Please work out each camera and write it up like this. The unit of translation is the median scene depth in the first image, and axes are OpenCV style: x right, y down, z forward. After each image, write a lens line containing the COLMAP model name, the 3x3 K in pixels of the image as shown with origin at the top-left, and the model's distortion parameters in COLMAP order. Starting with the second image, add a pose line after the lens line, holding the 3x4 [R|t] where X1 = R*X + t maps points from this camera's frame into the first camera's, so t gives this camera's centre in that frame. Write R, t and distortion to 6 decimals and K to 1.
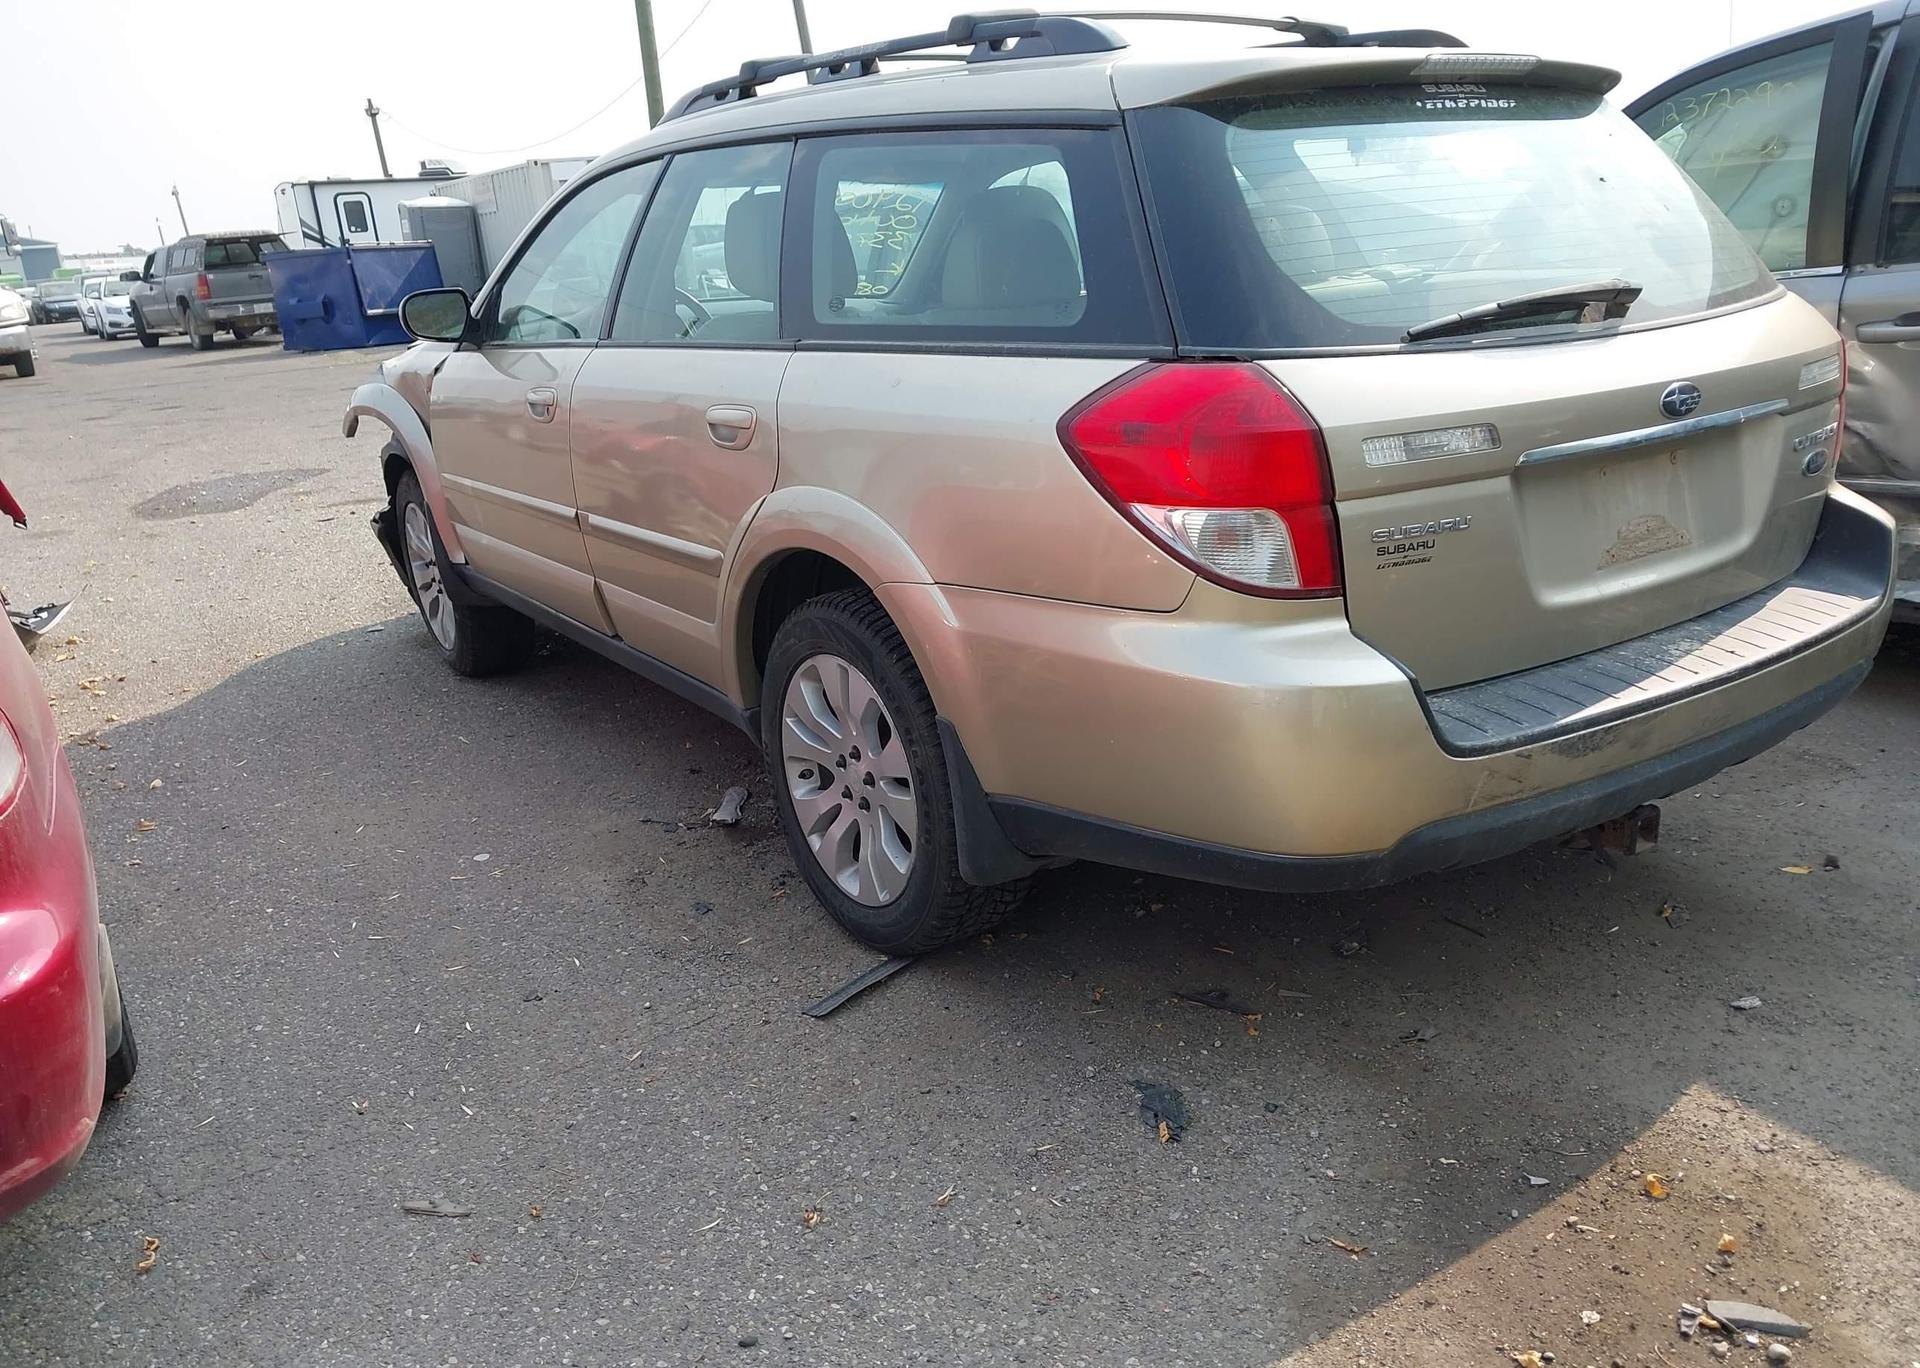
lens RADIAL K [[1518.7, 0, 952.2], [0, 1518.7, 683.2], [0, 0, 1]] dist [0.027291, -0.033514]
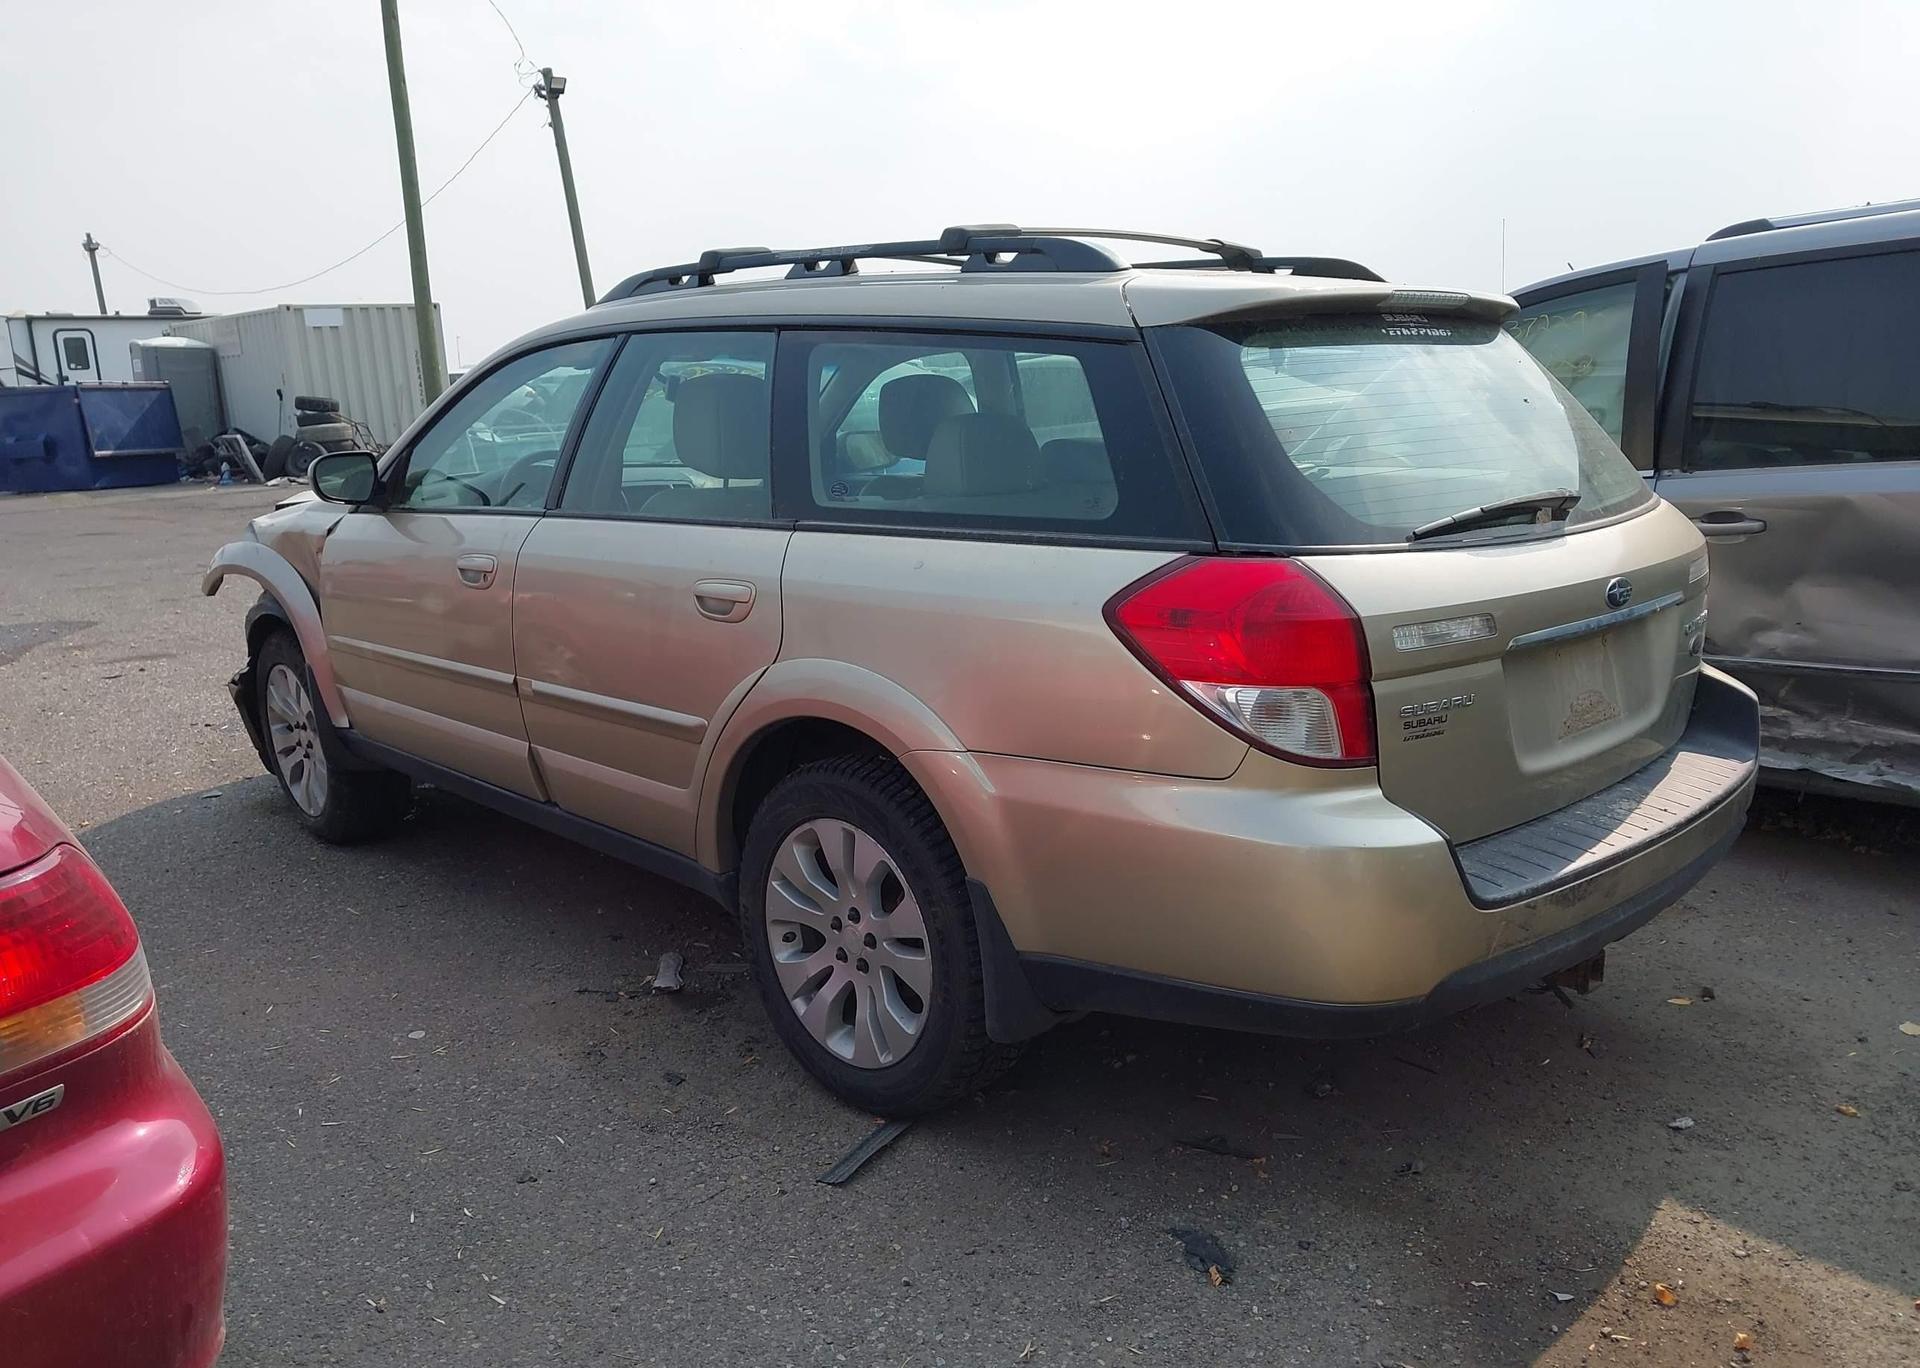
lens RADIAL K [[1518.7, 0, 963.7], [0, 1518.7, 695.8], [0, 0, 1]] dist [0.027291, -0.033514]
pose [[0.984786, 0.000583, 0.173770, -0.196748], [0.015383, 0.995776, -0.090522, -0.010099], [-0.173089, 0.091818, 0.980617, -0.036144]]
